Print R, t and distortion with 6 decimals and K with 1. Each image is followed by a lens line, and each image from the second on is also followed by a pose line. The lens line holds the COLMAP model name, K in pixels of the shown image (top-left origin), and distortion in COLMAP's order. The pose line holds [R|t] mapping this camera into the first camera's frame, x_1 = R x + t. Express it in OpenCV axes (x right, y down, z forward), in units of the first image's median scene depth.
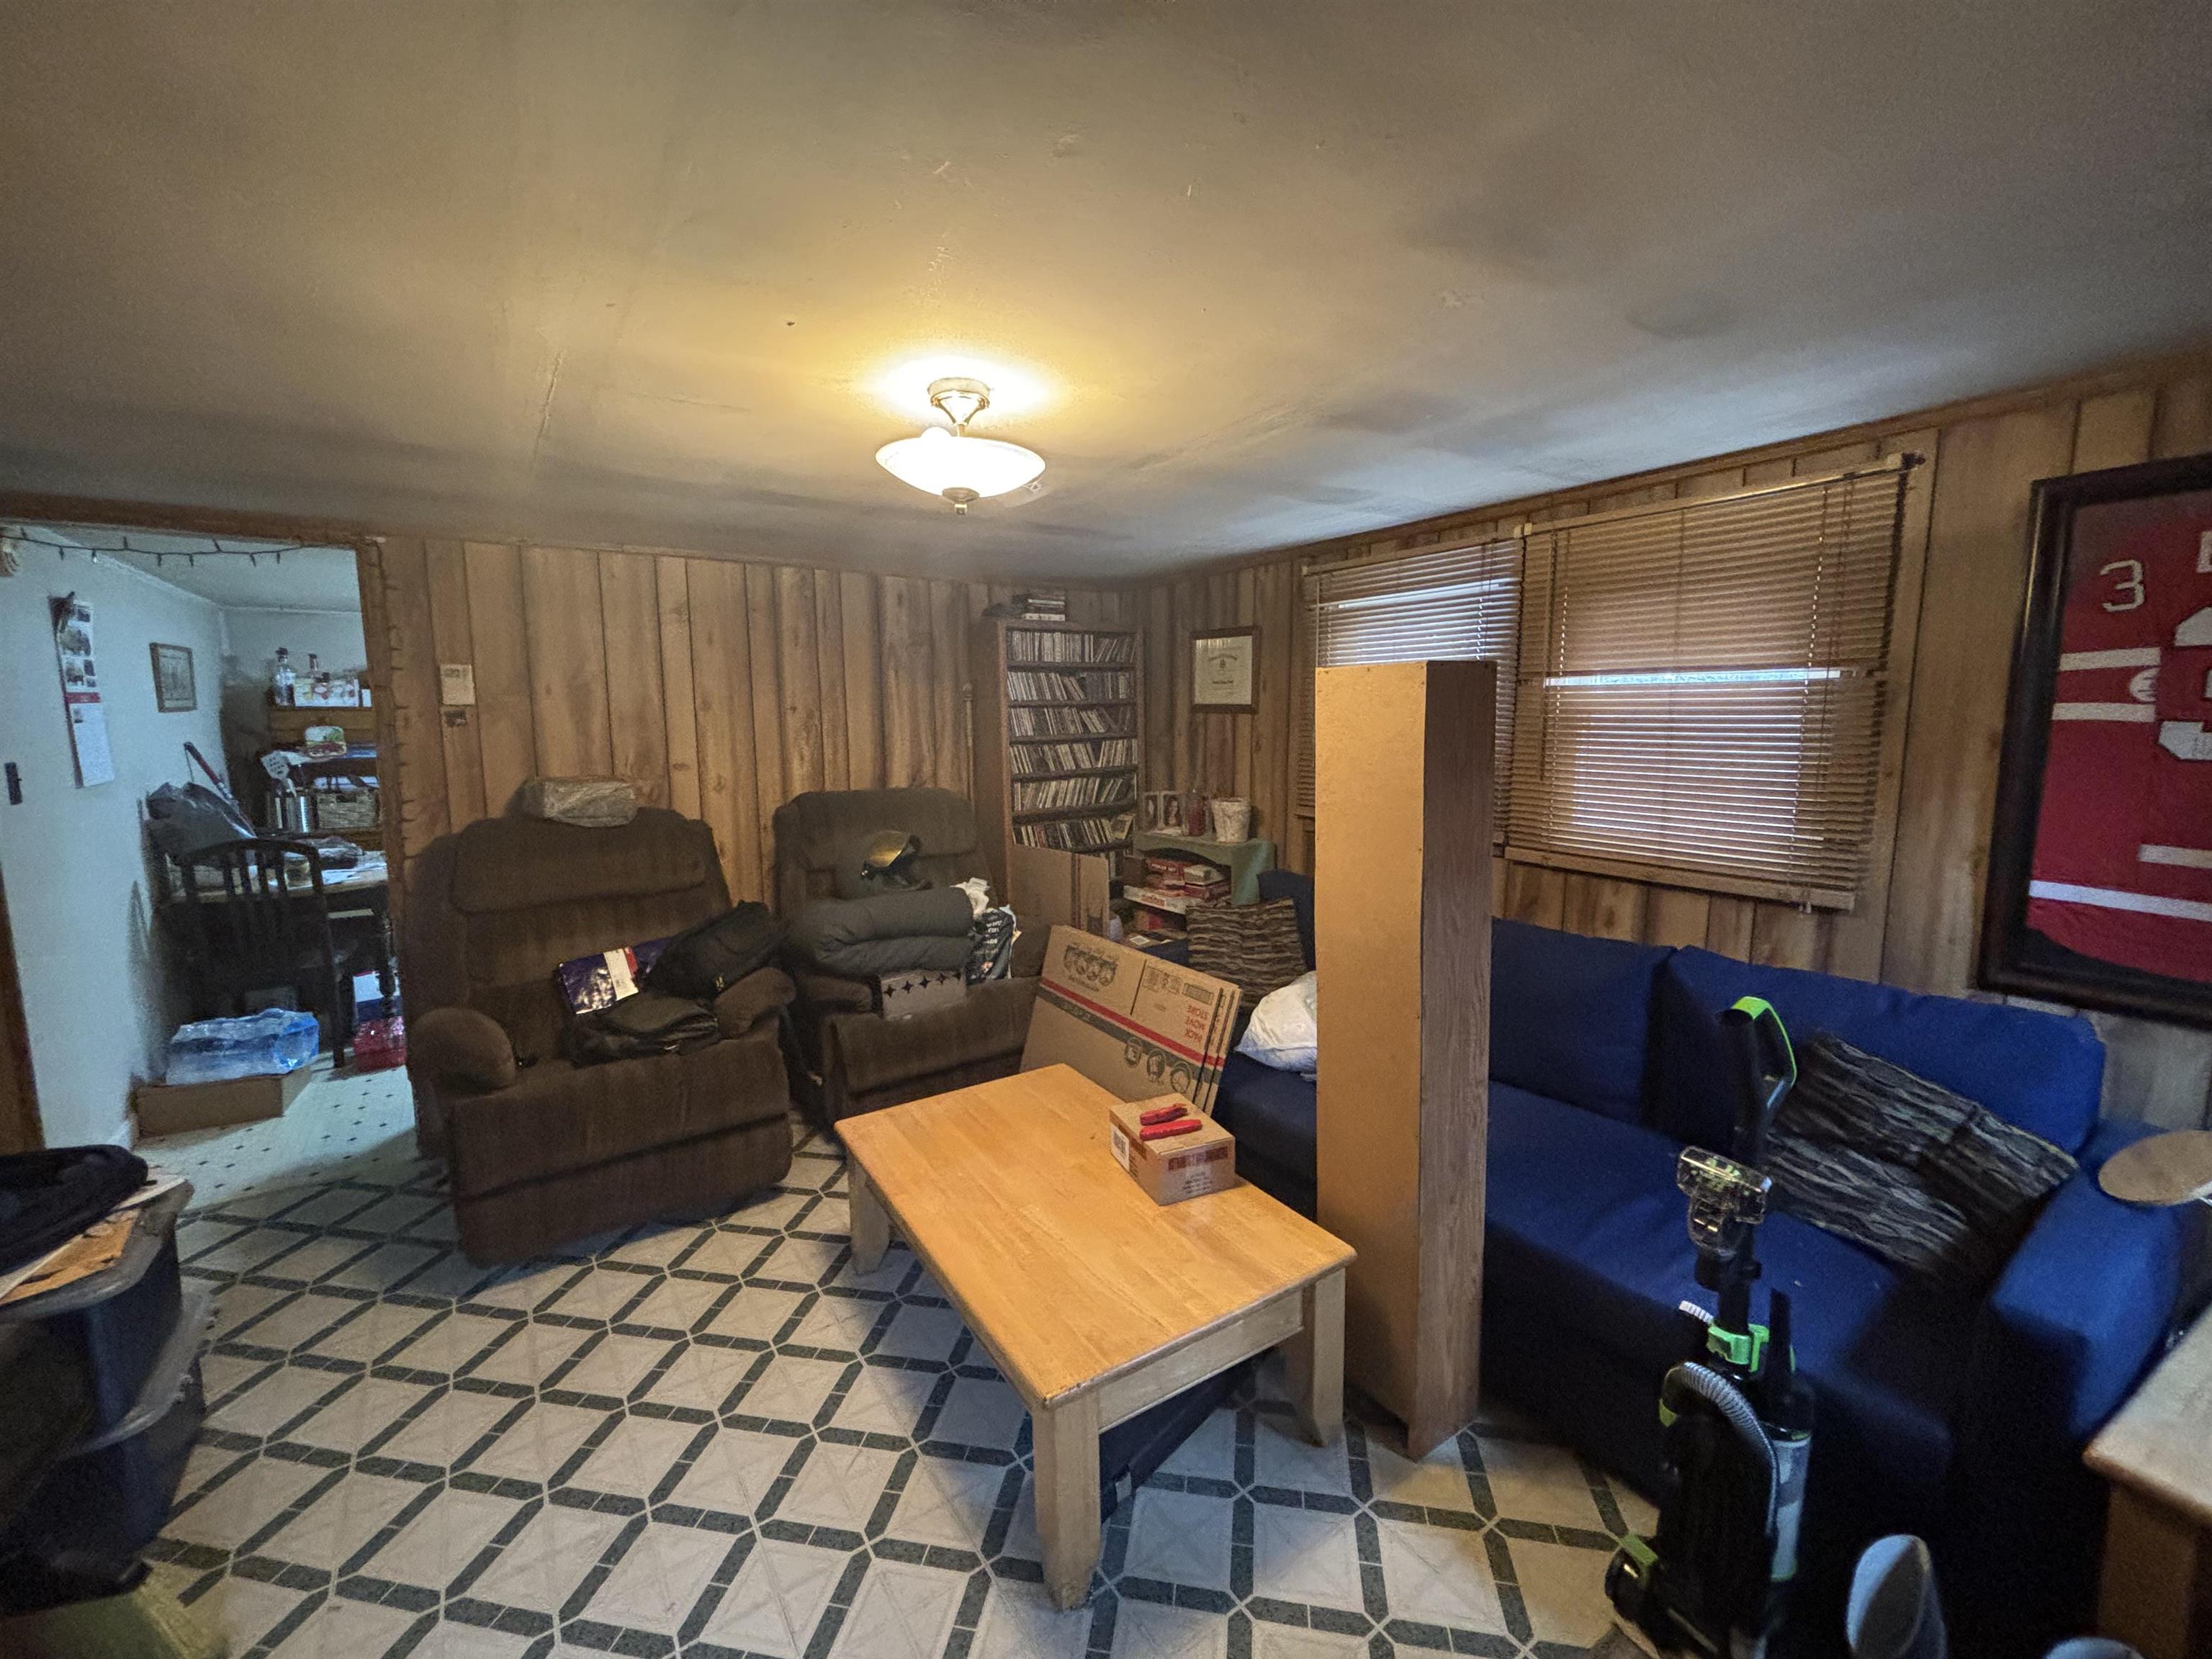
lens RADIAL K [[897.3, 0, 1110.4], [0, 897.3, 827.6], [0, 0, 1]] dist [-0.001883, 0.001953]
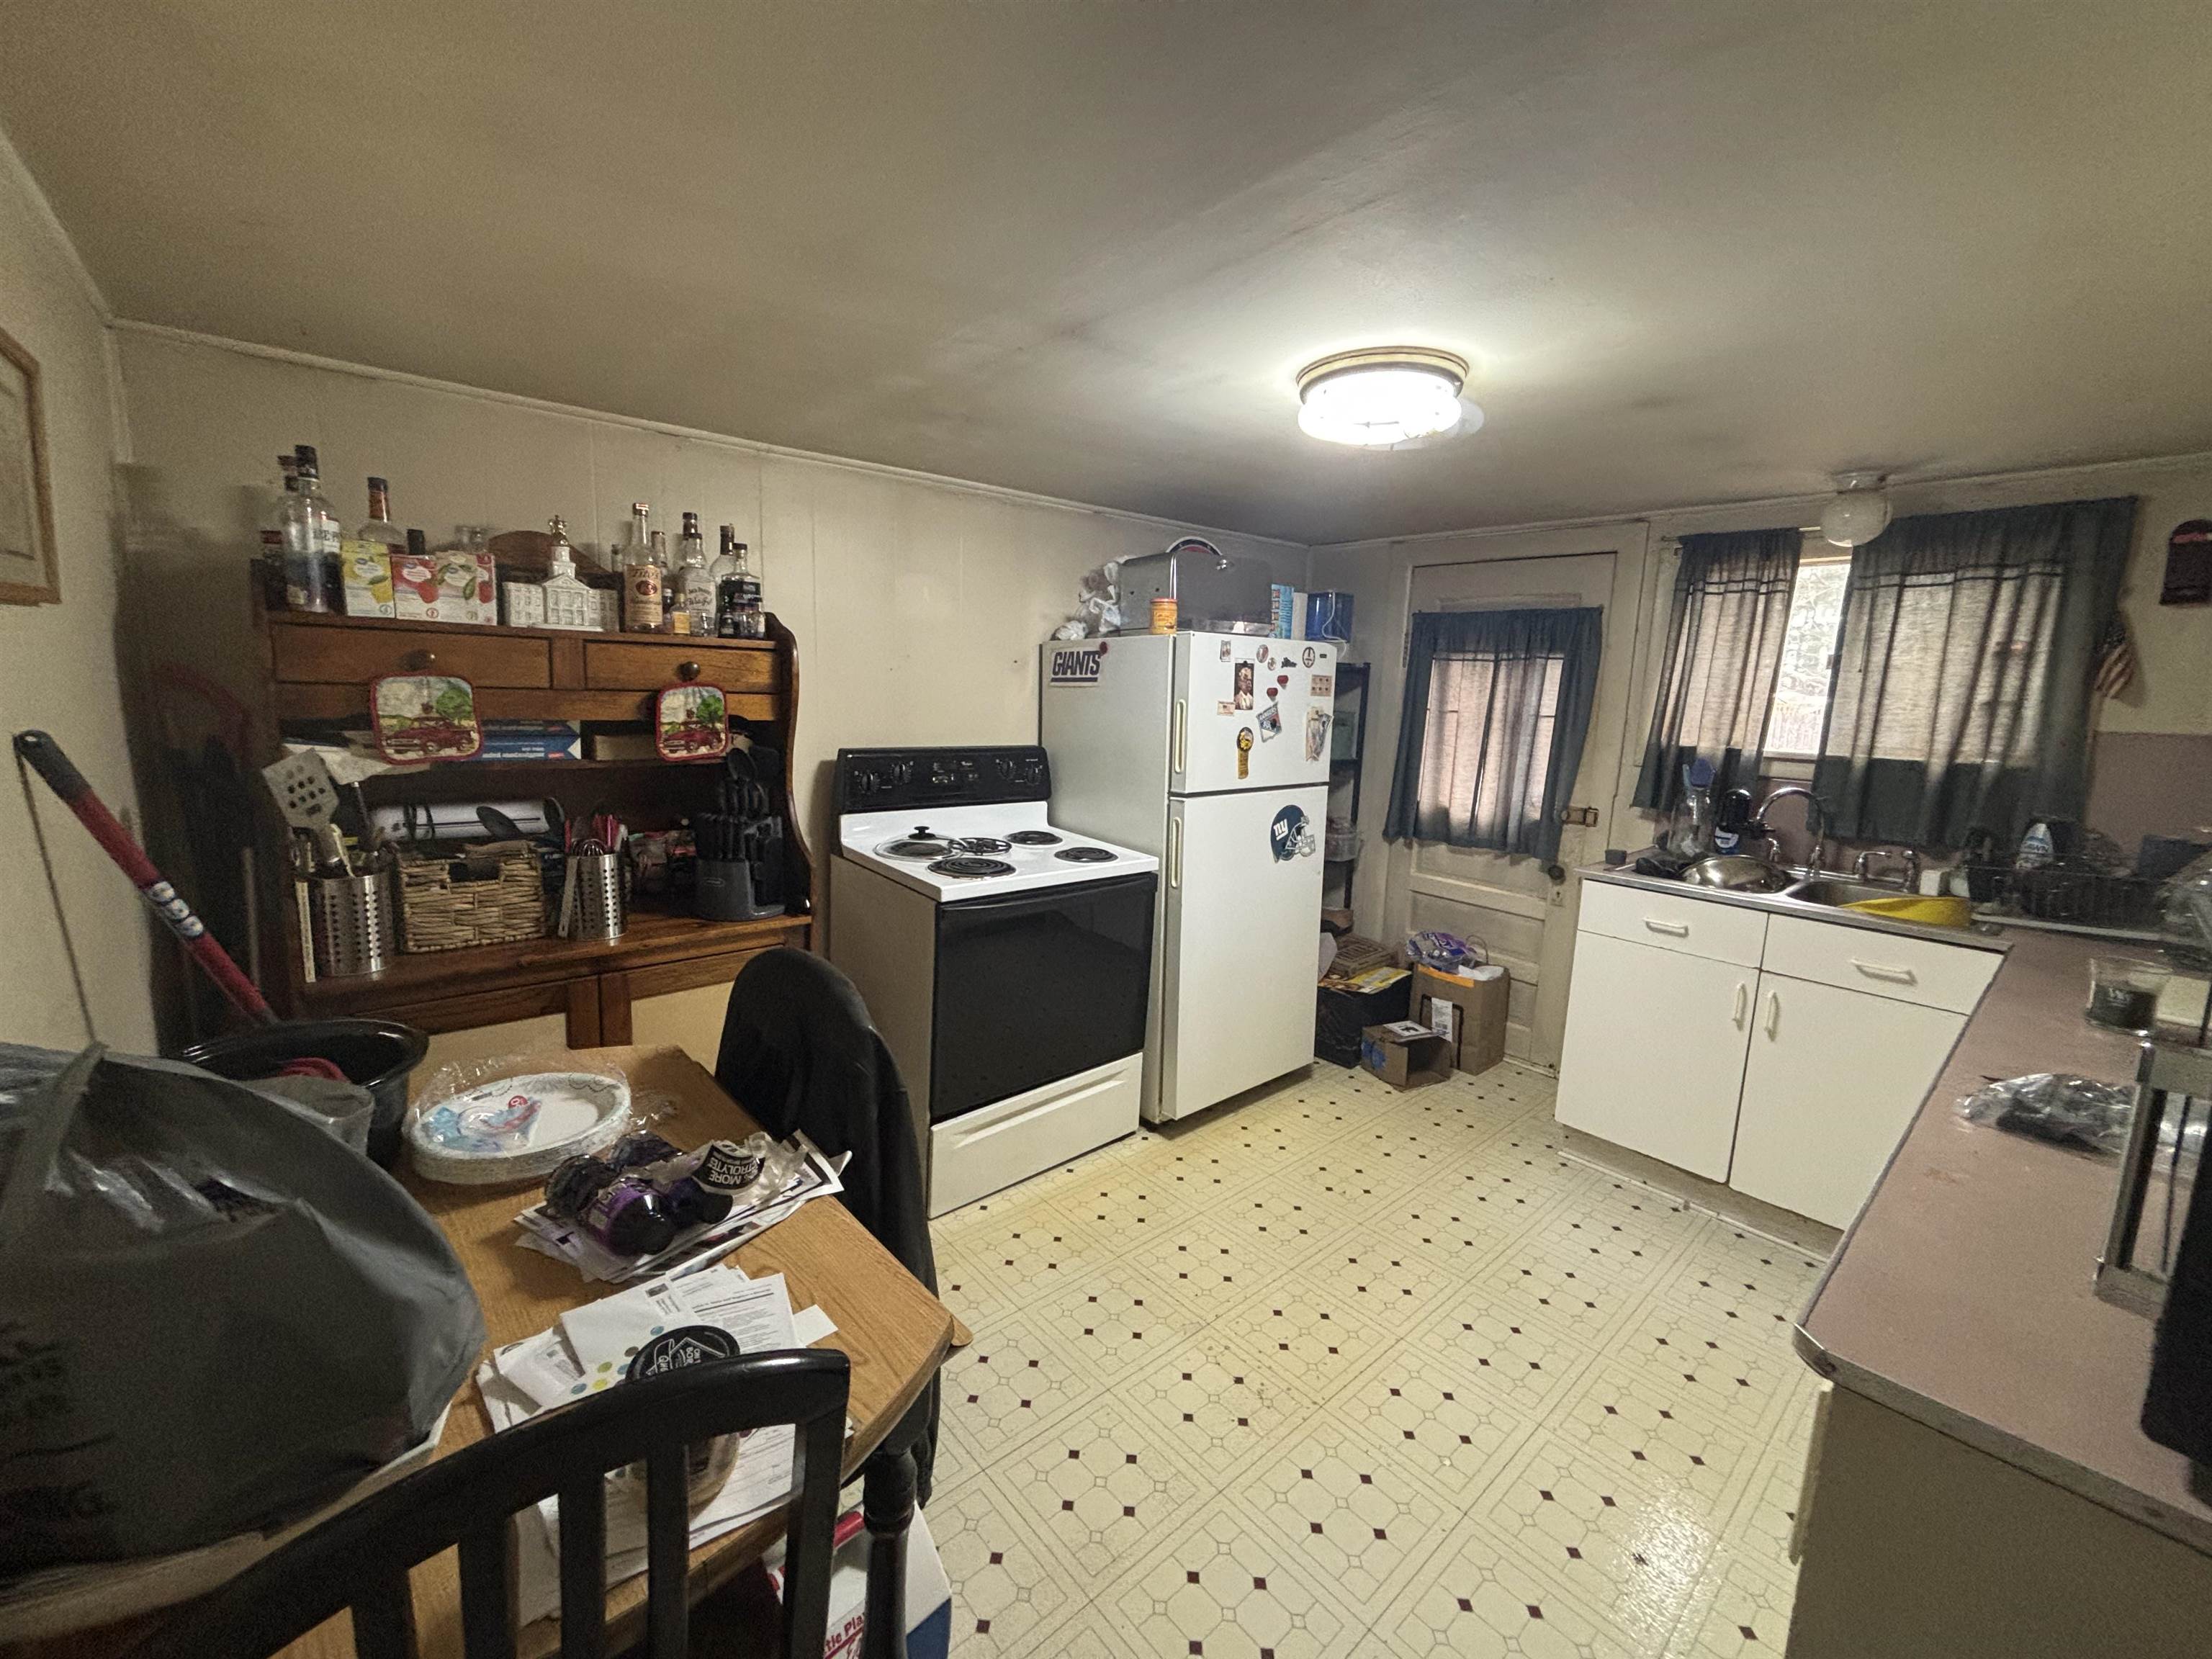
lens RADIAL K [[897.3, 0, 1099.6], [0, 897.3, 820.3], [0, 0, 1]] dist [-0.001883, 0.001953]
pose [[0.994413, 0.021994, 0.103244, -0.645597], [-0.025316, 0.999200, 0.030974, -0.073354], [-0.102480, -0.033415, 0.994174, 0.613563]]
